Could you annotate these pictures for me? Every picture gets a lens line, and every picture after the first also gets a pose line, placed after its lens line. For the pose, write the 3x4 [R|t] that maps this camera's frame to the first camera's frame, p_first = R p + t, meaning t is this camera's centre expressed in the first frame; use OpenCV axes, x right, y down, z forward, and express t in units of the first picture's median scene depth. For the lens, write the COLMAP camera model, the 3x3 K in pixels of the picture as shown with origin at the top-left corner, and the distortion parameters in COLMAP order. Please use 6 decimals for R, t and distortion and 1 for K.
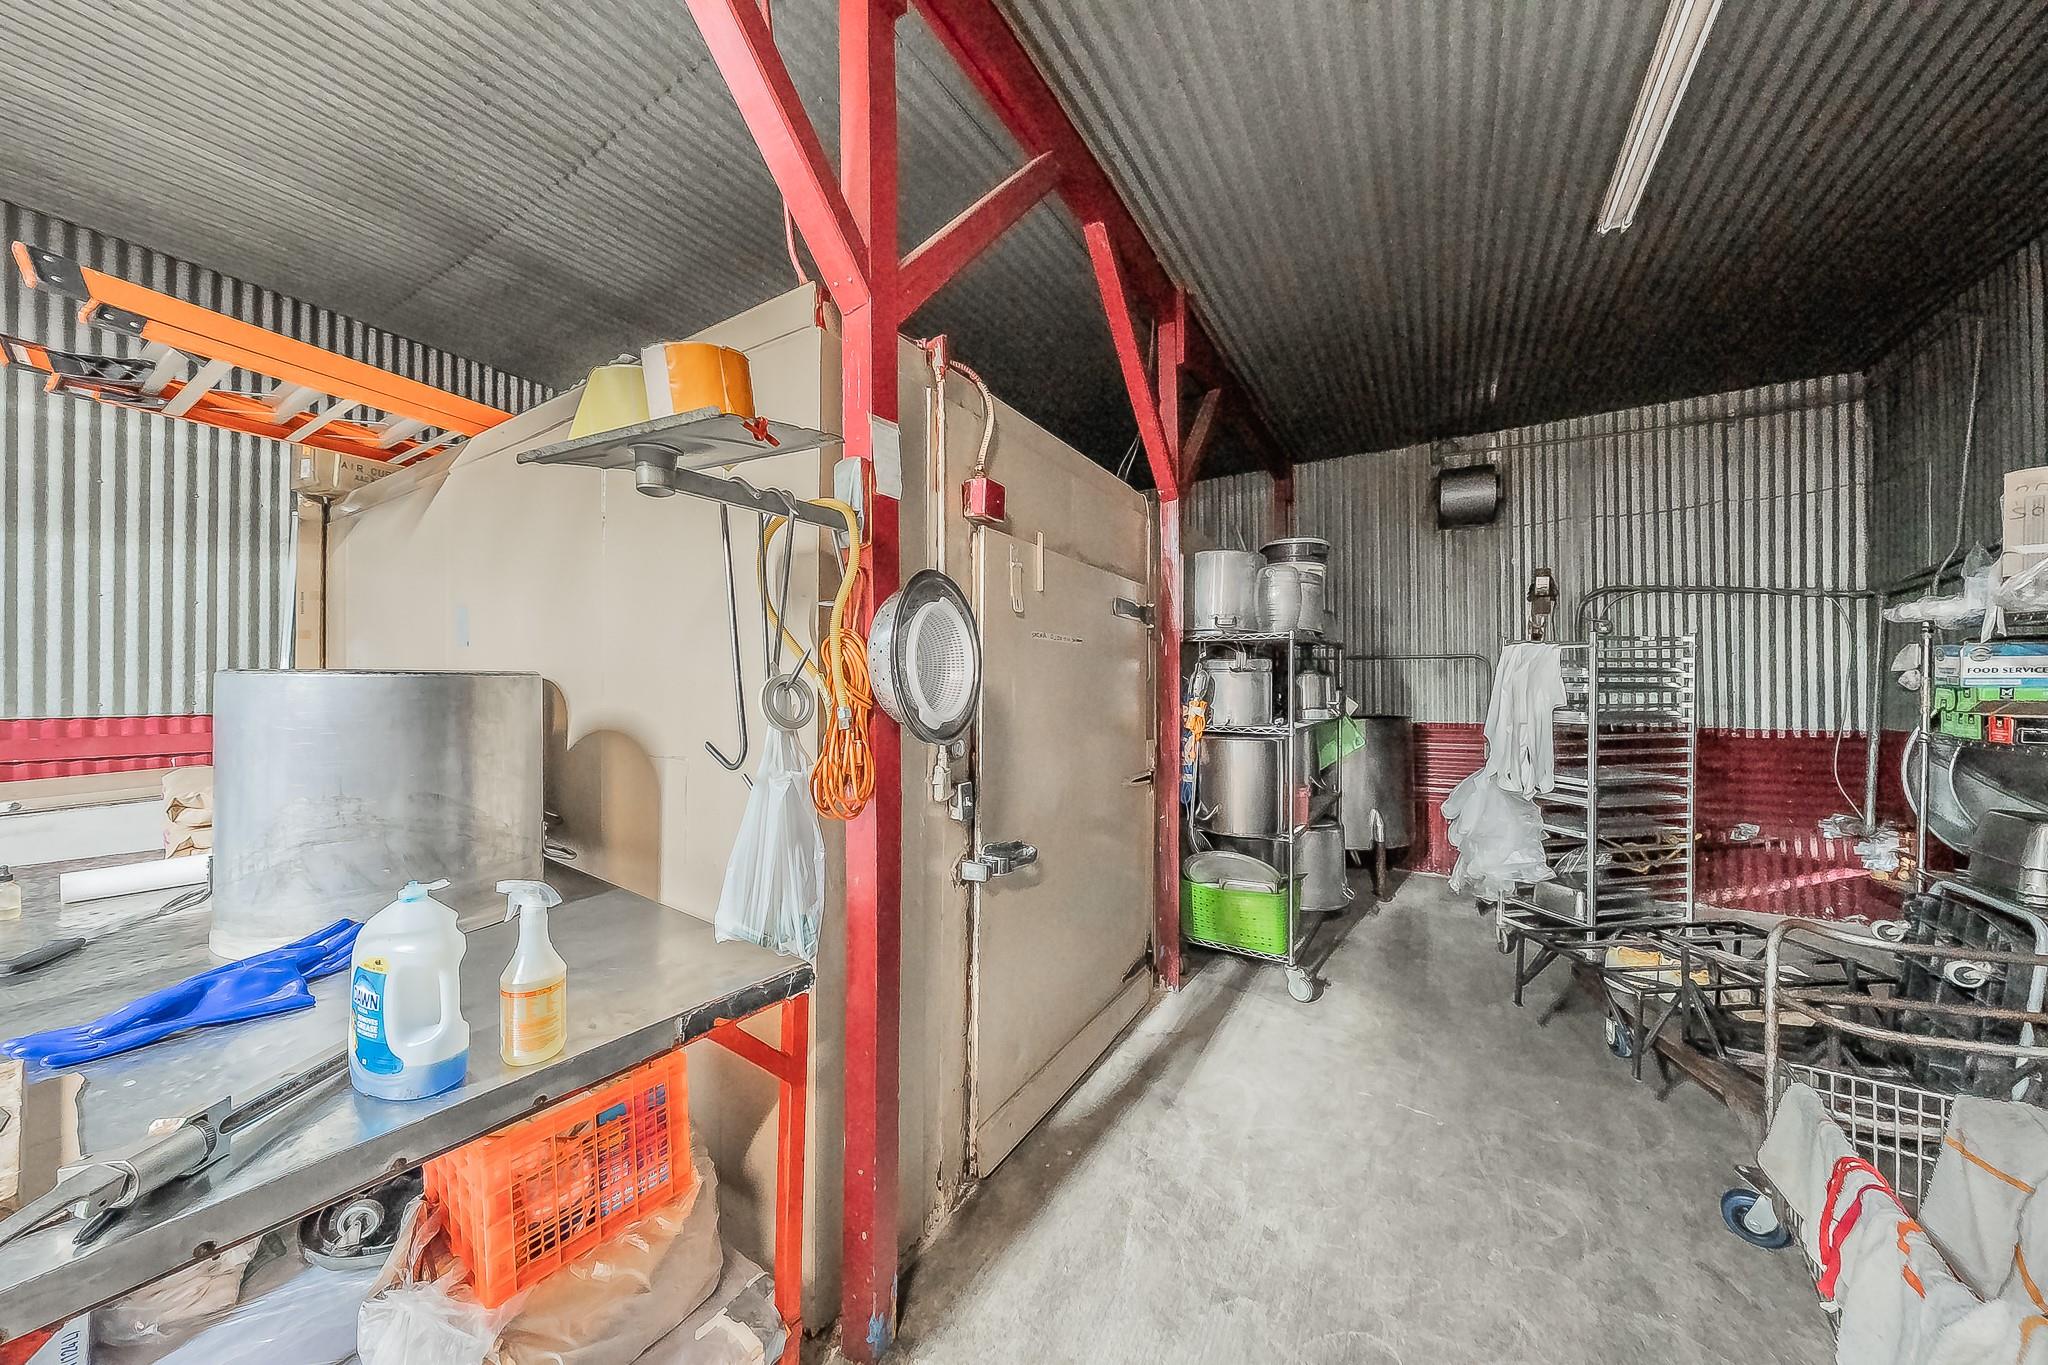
lens RADIAL K [[689.2, 0, 1020.9], [0, 689.2, 683.5], [0, 0, 1]] dist [0.001262, 0.000074]
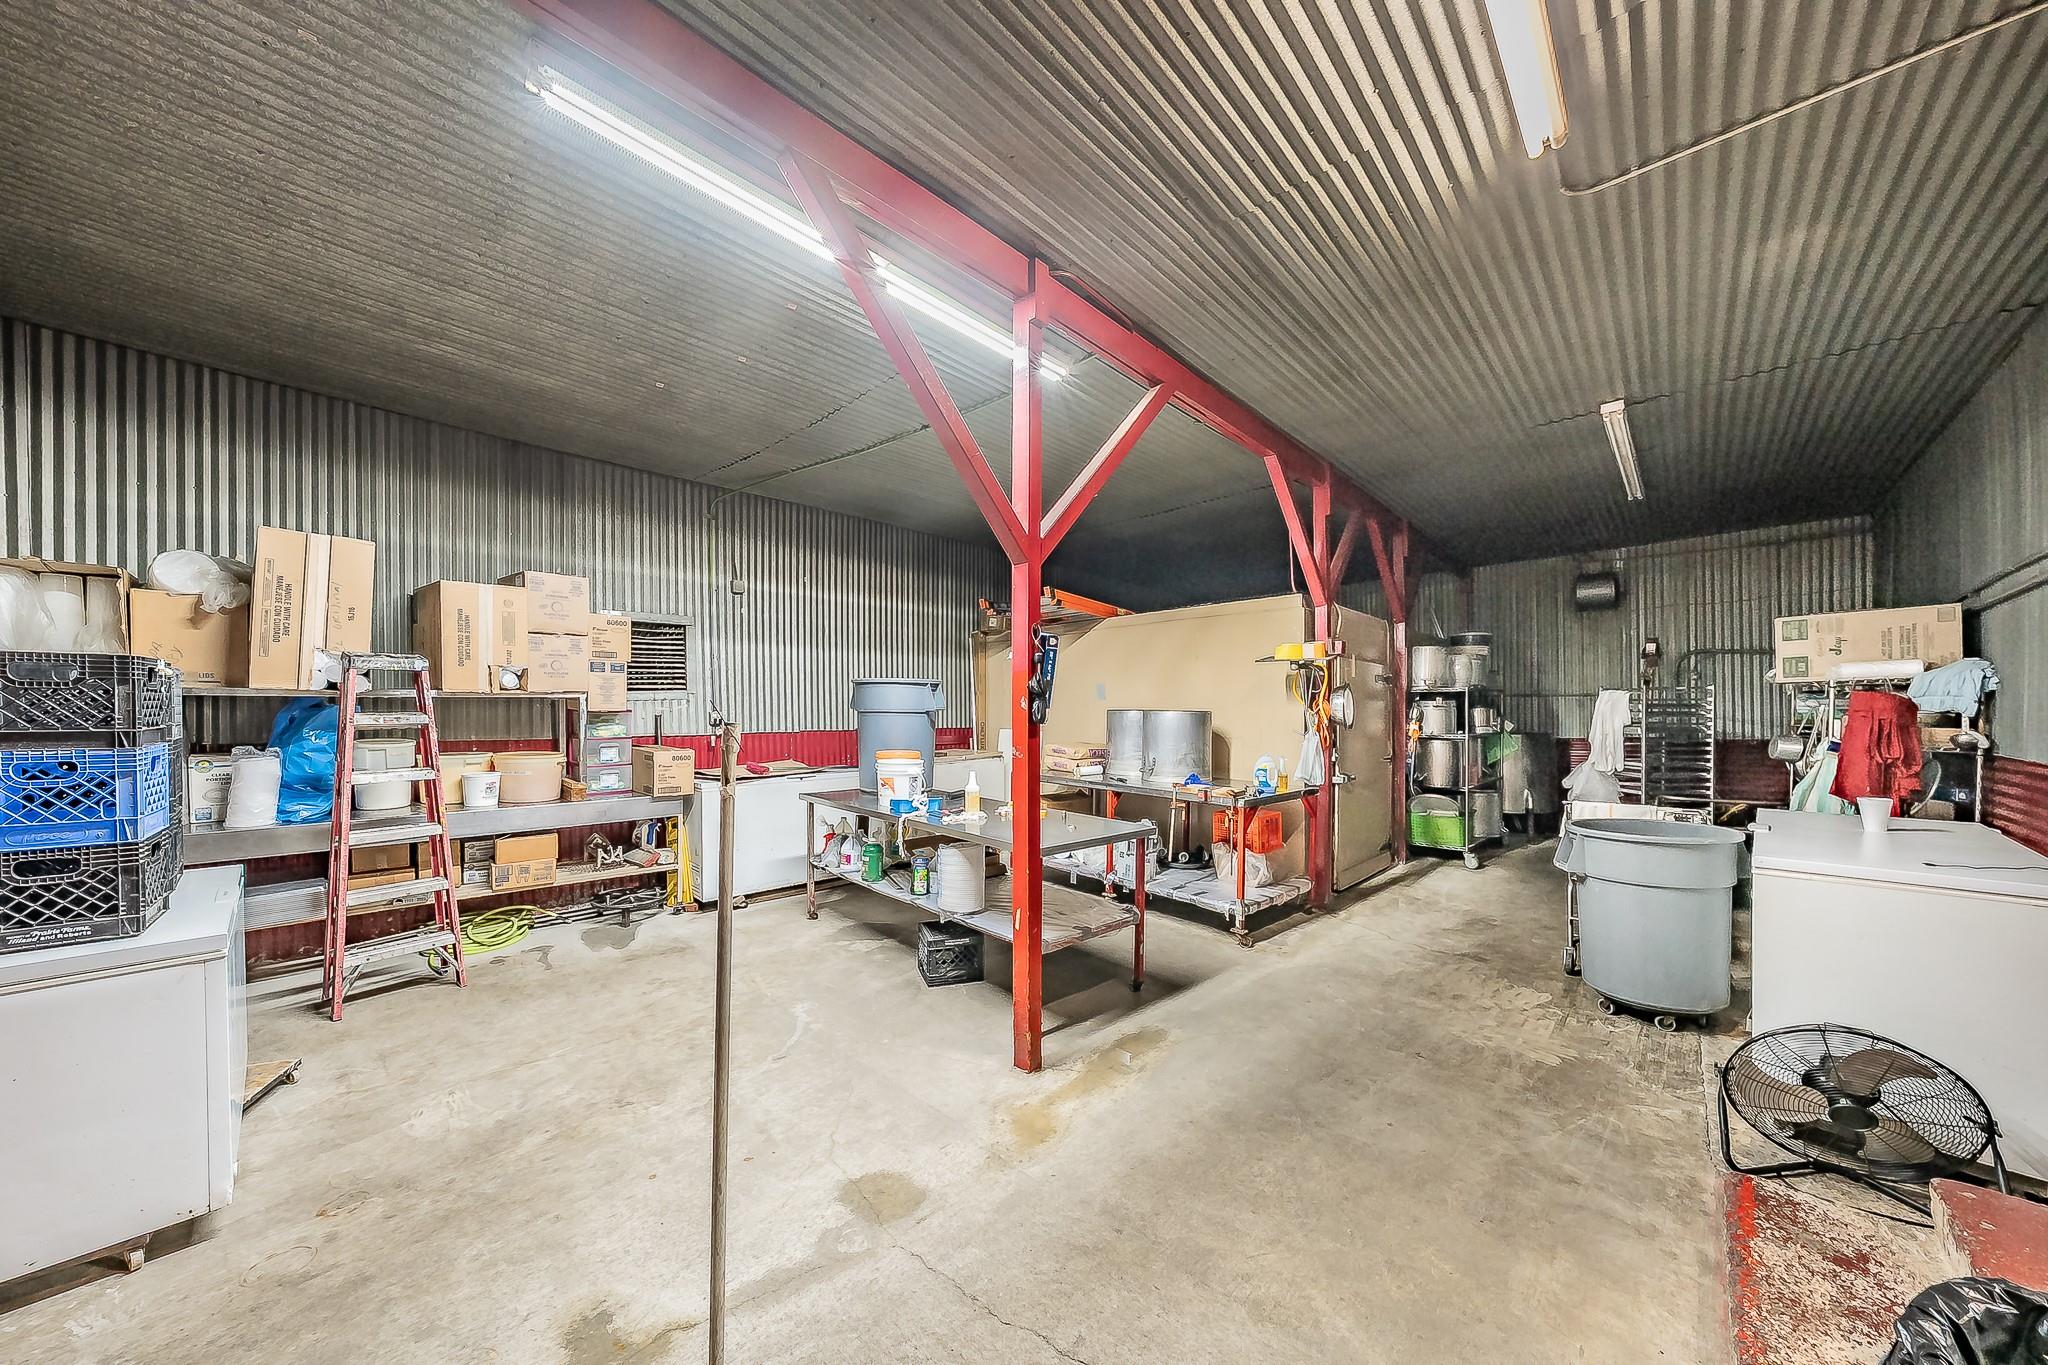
lens RADIAL K [[689.2, 0, 1023.5], [0, 689.2, 714.8], [0, 0, 1]] dist [0.001262, 0.000074]
pose [[0.976463, -0.003156, -0.215660, -0.388839], [0.003766, 0.999990, 0.002419, -0.003928], [0.215650, -0.003175, 0.976465, -1.107421]]
